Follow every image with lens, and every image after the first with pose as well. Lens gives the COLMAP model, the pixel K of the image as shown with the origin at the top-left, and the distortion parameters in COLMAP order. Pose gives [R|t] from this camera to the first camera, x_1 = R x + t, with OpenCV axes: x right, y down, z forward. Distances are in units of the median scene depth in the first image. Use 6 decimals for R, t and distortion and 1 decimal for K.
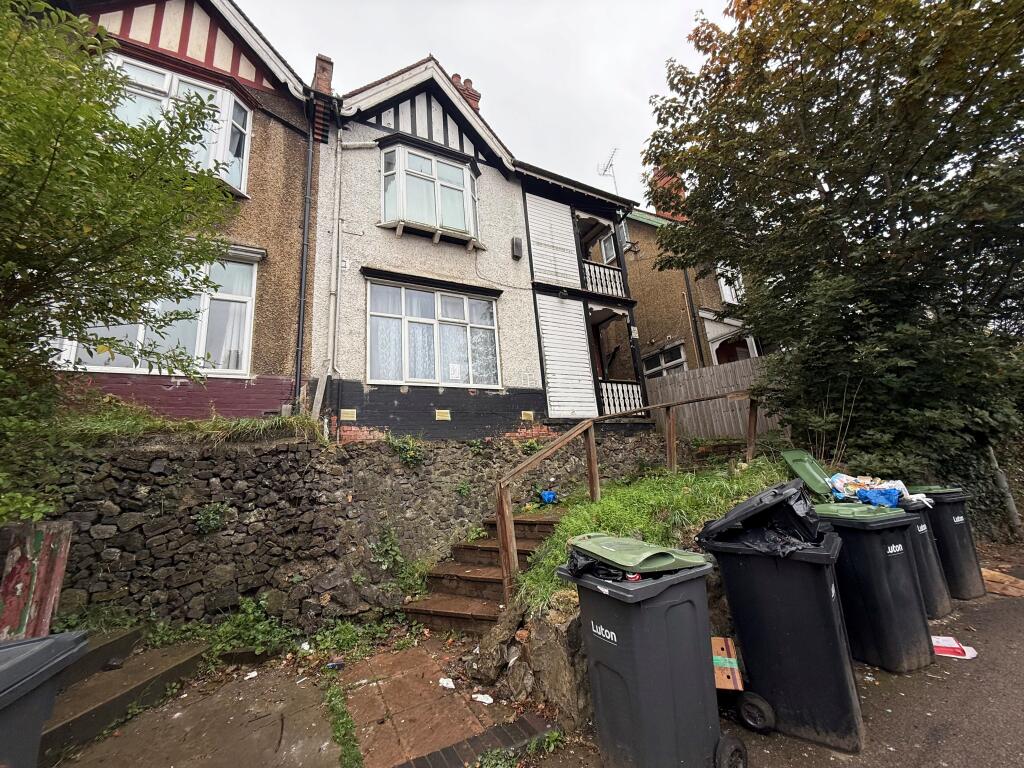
lens RADIAL K [[409.8, 0, 517.8], [0, 409.8, 380.6], [0, 0, 1]] dist [-0.000506, -0.000310]
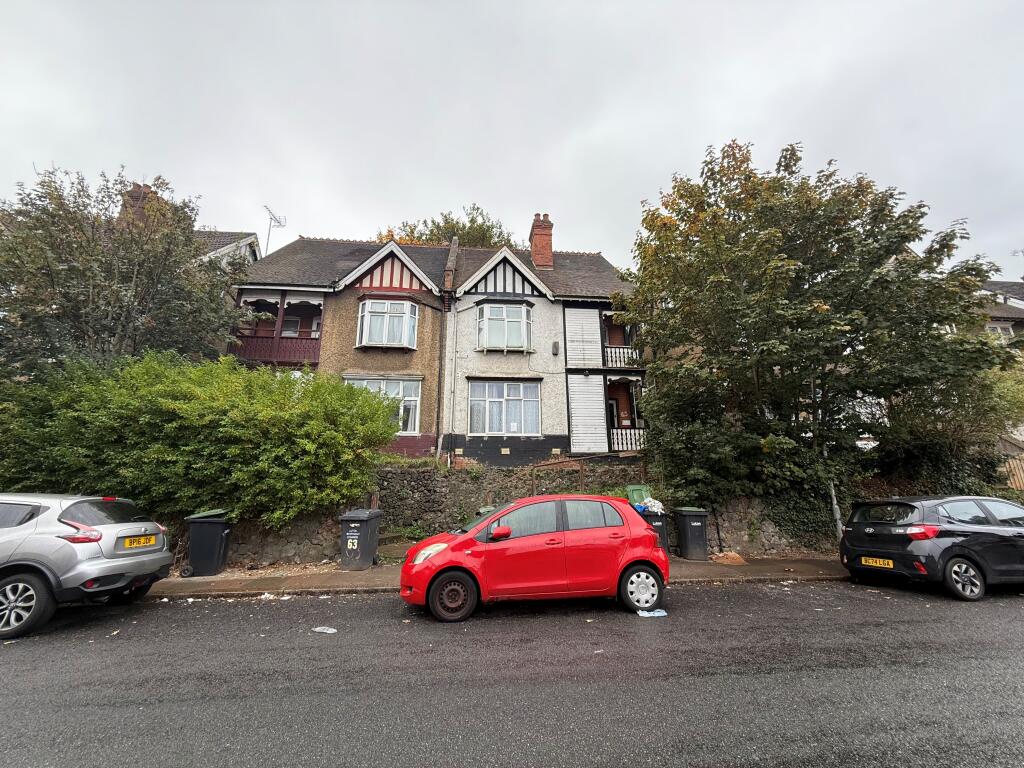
lens RADIAL K [[409.8, 0, 517.8], [0, 409.8, 380.6], [0, 0, 1]] dist [-0.000506, -0.000310]
pose [[0.923427, -0.024378, -0.382999, 0.551238], [0.025899, 0.999664, -0.001185, -0.218518], [0.382899, -0.008825, 0.923748, -0.669386]]
